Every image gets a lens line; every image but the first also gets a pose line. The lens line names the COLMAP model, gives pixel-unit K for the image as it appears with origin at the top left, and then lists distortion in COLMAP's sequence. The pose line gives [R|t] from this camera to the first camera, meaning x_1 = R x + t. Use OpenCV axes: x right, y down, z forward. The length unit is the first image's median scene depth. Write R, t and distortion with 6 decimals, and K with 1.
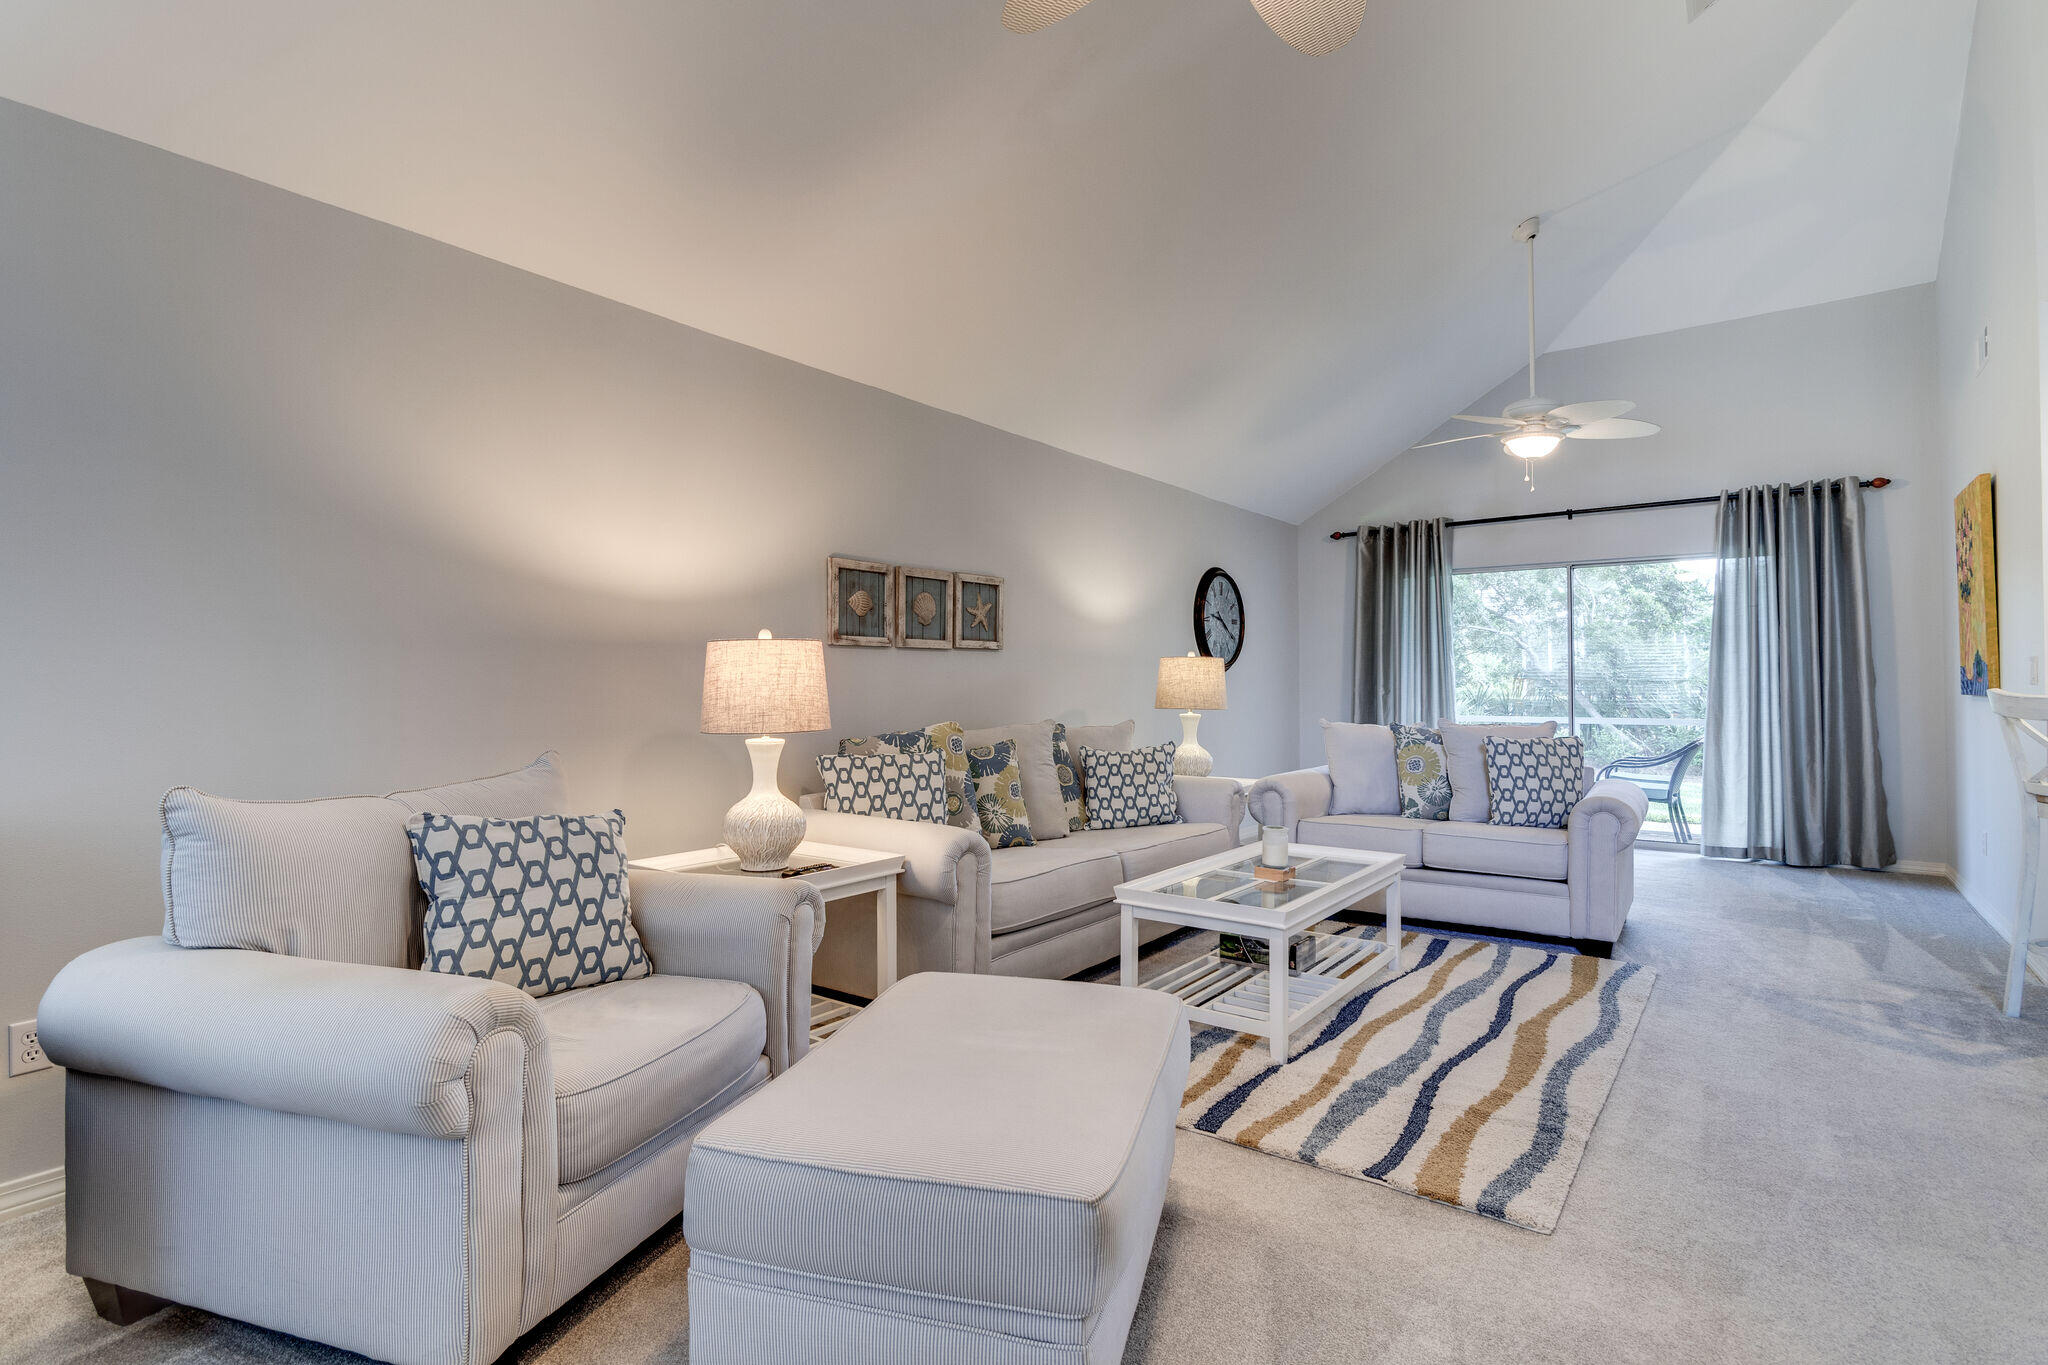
lens RADIAL K [[1011.4, 0, 1020.5], [0, 1011.4, 669.9], [0, 0, 1]] dist [0.008272, -0.001884]
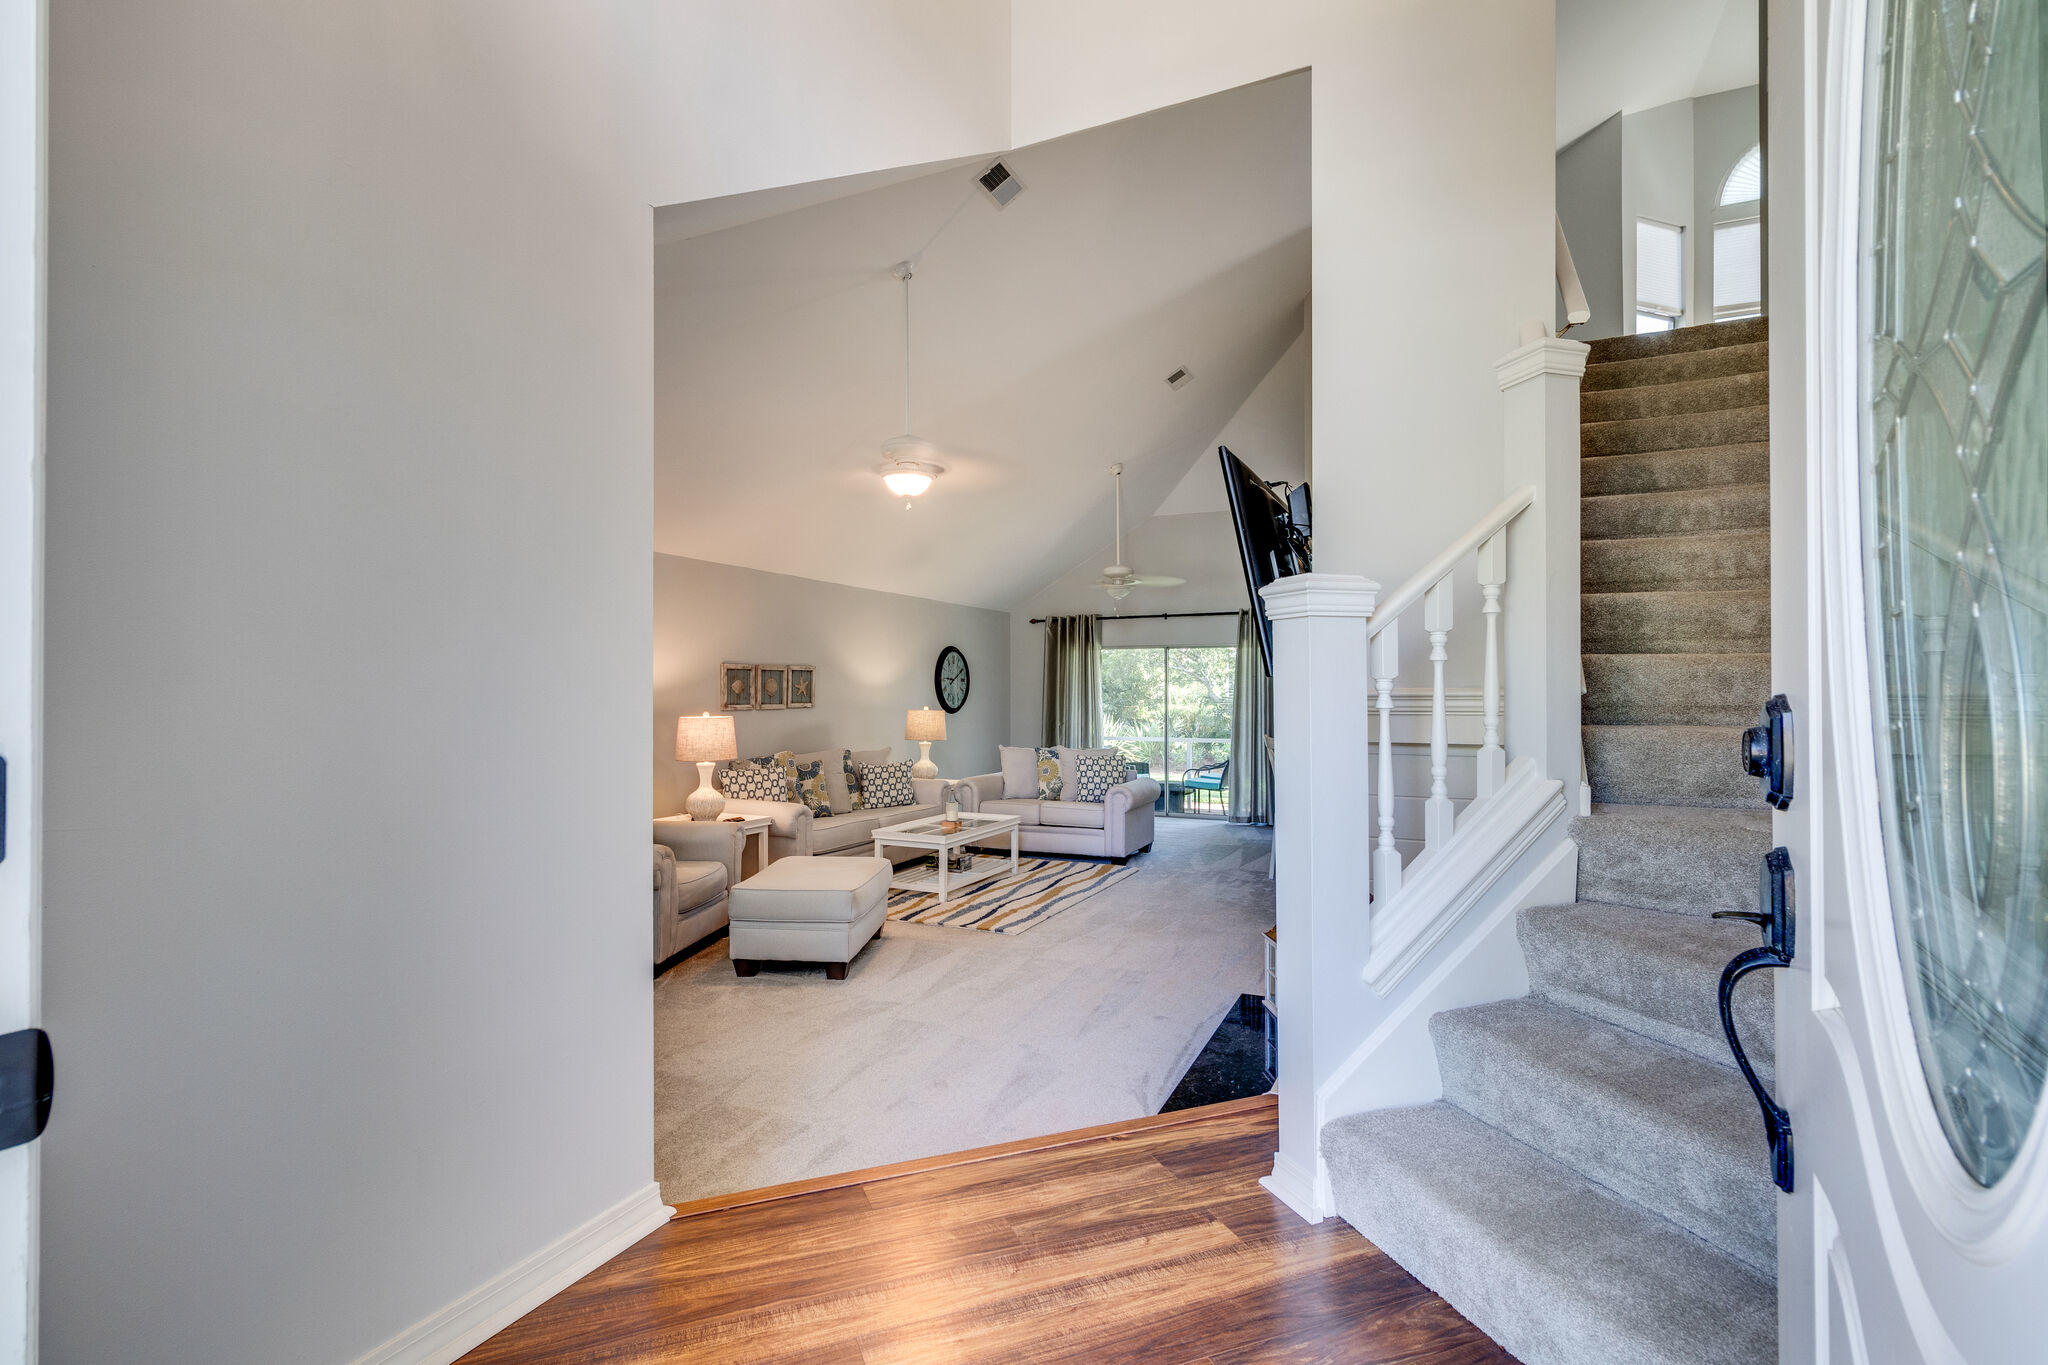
lens RADIAL K [[981.4, 0, 1013.5], [0, 981.4, 689.3], [0, 0, 1]] dist [0.004468, 0.001498]
pose [[0.979961, 0.006183, 0.199093, -0.019718], [-0.008297, 0.999918, 0.009783, -0.075228], [-0.199016, -0.011239, 0.979932, -0.769797]]
